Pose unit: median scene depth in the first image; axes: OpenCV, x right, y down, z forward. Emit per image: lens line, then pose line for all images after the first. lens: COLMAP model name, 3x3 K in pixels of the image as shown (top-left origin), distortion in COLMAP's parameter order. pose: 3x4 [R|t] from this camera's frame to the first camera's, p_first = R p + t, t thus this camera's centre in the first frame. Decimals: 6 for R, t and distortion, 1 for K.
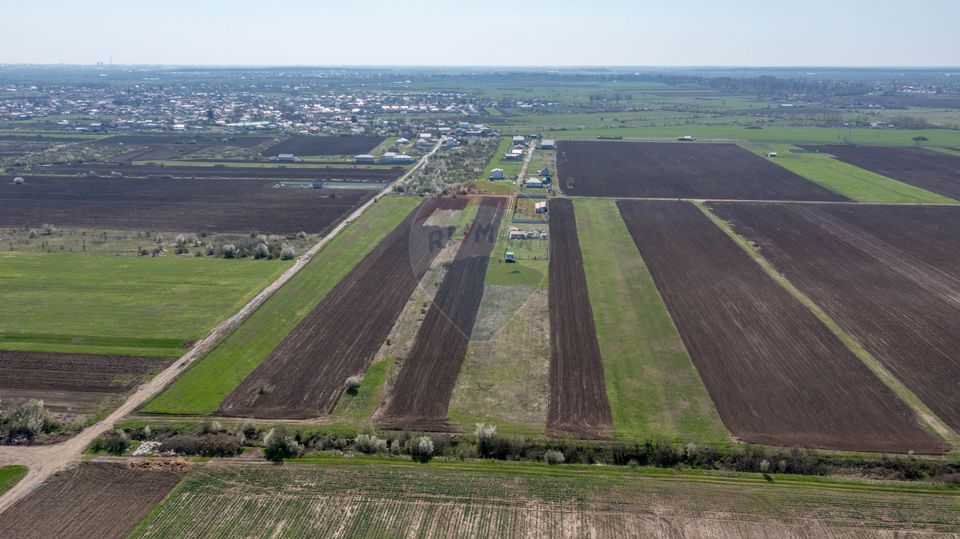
lens RADIAL K [[768.8, 0, 479.0], [0, 768.8, 270.1], [0, 0, 1]] dist [0.000253, 0.003749]
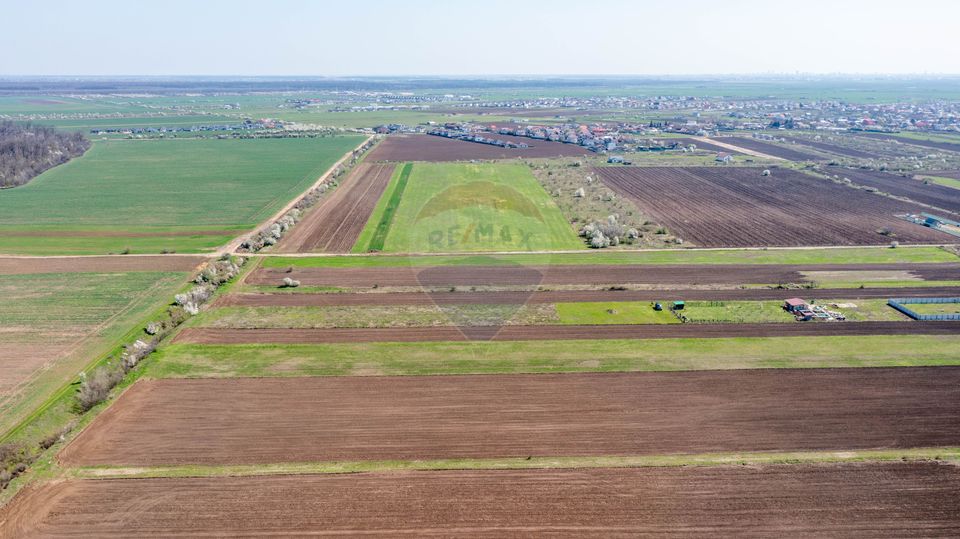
lens RADIAL K [[768.8, 0, 479.0], [0, 768.8, 270.1], [0, 0, 1]] dist [0.000253, 0.003749]
pose [[0.117292, 0.244376, -0.962561, 1.062486], [-0.257332, 0.943625, 0.208211, -0.228498], [0.959178, 0.223276, 0.173566, 0.883732]]
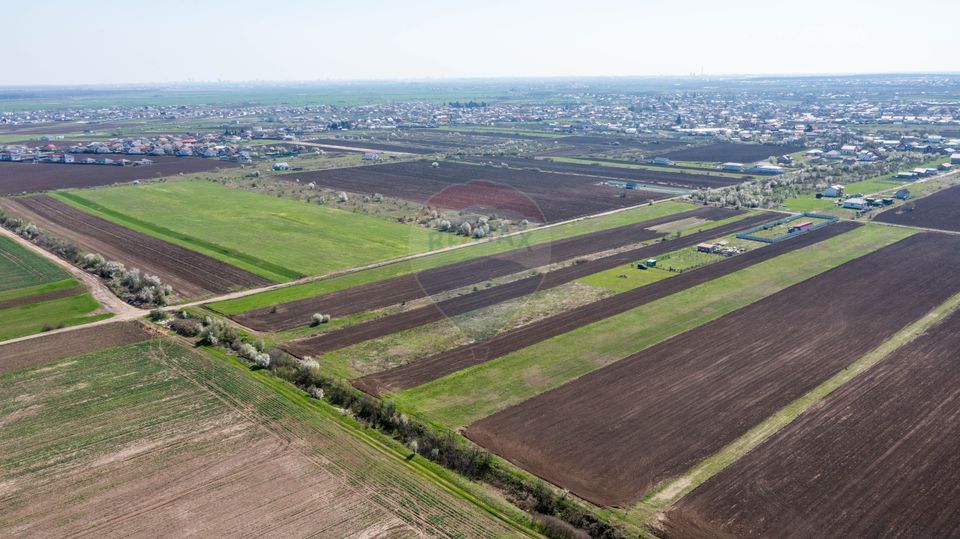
lens RADIAL K [[763.9, 0, 476.6], [0, 763.9, 267.9], [0, 0, 1]] dist [-0.002117, 0.007527]
pose [[0.742454, 0.149220, -0.653066, 0.696261], [-0.156980, 0.986486, 0.046937, -0.032014], [0.651245, 0.067670, 0.755845, 0.158324]]
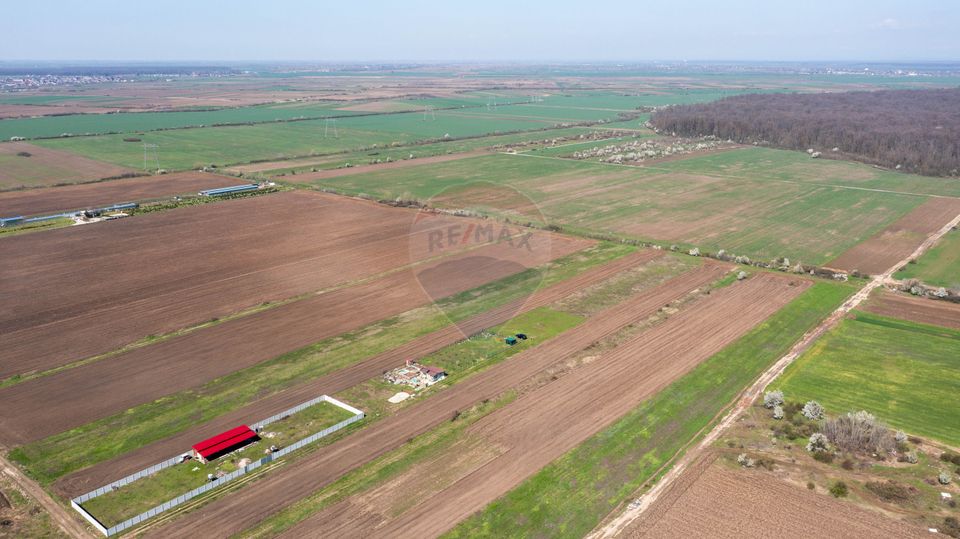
lens RADIAL K [[763.9, 0, 476.6], [0, 763.9, 267.9], [0, 0, 1]] dist [-0.002117, 0.007527]
pose [[-0.817495, -0.156086, 0.554383, -0.540212], [0.149296, 0.872242, 0.465731, -0.682201], [-0.556249, 0.463500, -0.689750, 2.151026]]
